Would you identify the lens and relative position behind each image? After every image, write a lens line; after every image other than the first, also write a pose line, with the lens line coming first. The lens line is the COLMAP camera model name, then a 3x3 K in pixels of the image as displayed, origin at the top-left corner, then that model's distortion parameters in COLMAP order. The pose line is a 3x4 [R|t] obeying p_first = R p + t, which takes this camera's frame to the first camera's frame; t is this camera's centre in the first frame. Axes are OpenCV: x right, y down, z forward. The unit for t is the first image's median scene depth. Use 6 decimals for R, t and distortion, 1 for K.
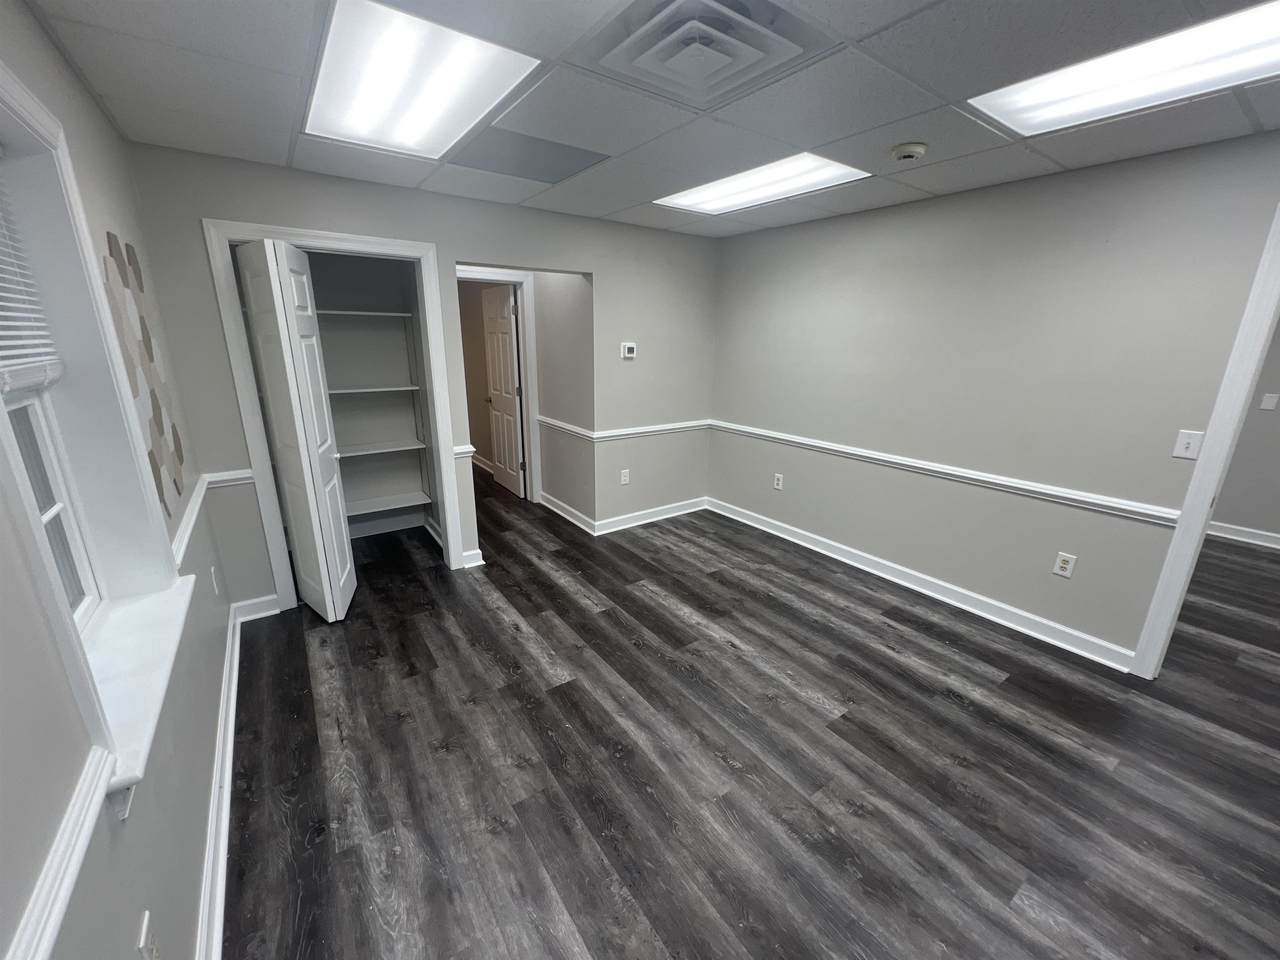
lens RADIAL K [[516.1, 0, 643.3], [0, 516.1, 481.8], [0, 0, 1]] dist [0.000234, 0.000052]
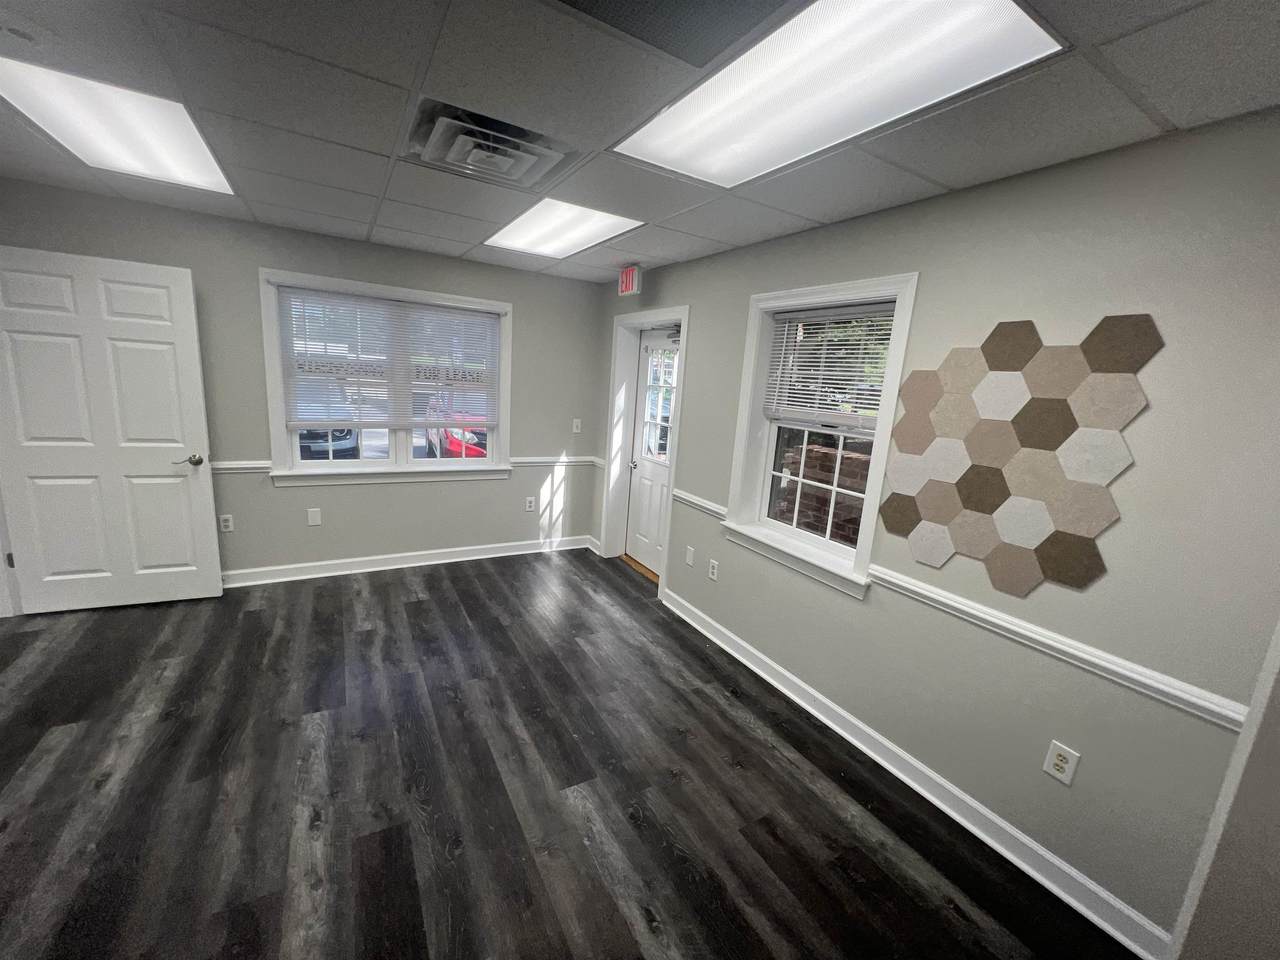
lens RADIAL K [[516.1, 0, 638.1], [0, 516.1, 481.8], [0, 0, 1]] dist [0.000234, 0.000052]
pose [[-0.991605, -0.103359, 0.077695, -0.290233], [-0.057160, 0.889363, 0.453615, -0.467620], [-0.115984, 0.445366, -0.887804, 1.630467]]
